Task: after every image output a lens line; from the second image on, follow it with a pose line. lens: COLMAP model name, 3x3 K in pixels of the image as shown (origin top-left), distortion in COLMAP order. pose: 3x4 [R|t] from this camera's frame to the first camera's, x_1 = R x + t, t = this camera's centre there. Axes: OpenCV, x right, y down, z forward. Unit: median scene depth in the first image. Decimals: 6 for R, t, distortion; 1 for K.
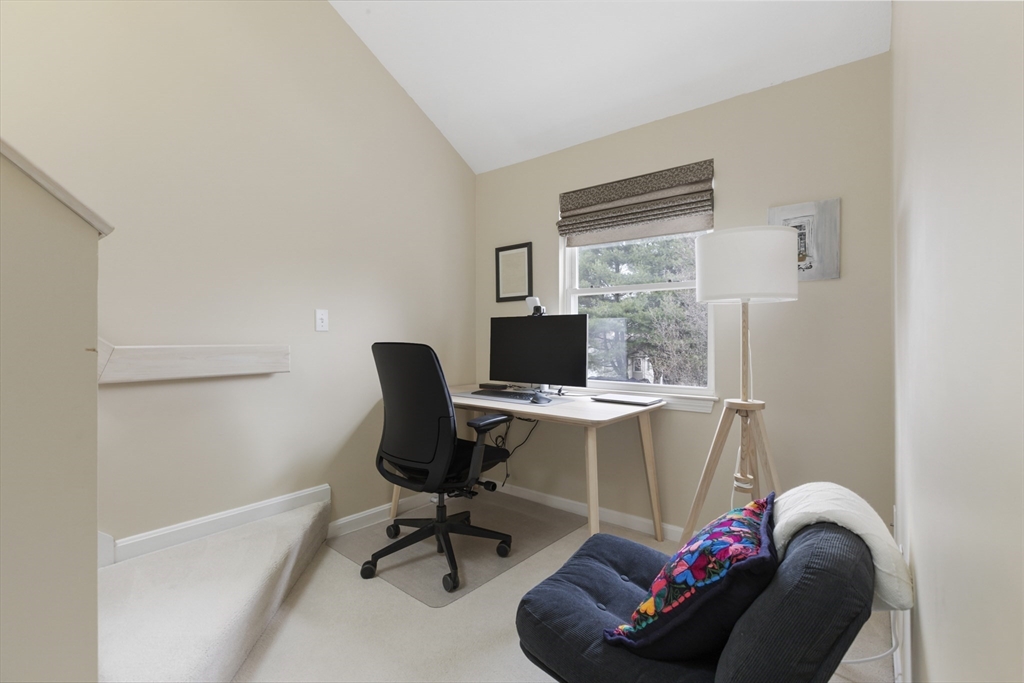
lens RADIAL K [[454.8, 0, 509.9], [0, 454.8, 337.3], [0, 0, 1]] dist [-0.001236, -0.000423]
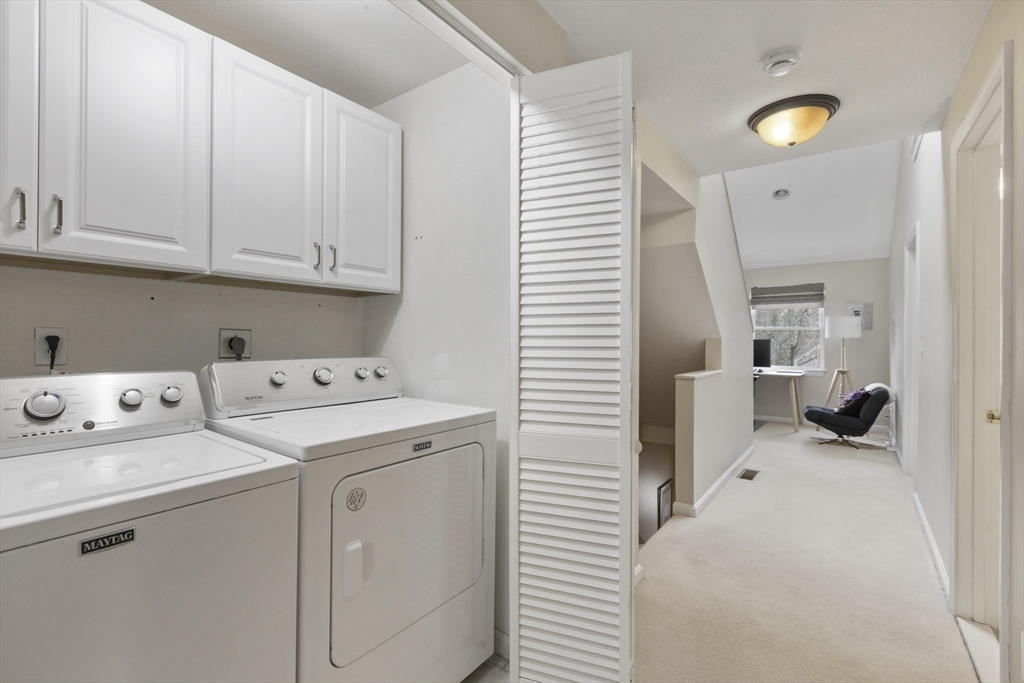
lens RADIAL K [[486.2, 0, 512.0], [0, 486.2, 341.5], [0, 0, 1]] dist [-0.001206, -0.000310]
pose [[0.998159, -0.005149, 0.060434, -1.870706], [0.005185, 0.999986, -0.000454, -0.057577], [-0.060431, 0.000767, 0.998172, -2.100720]]
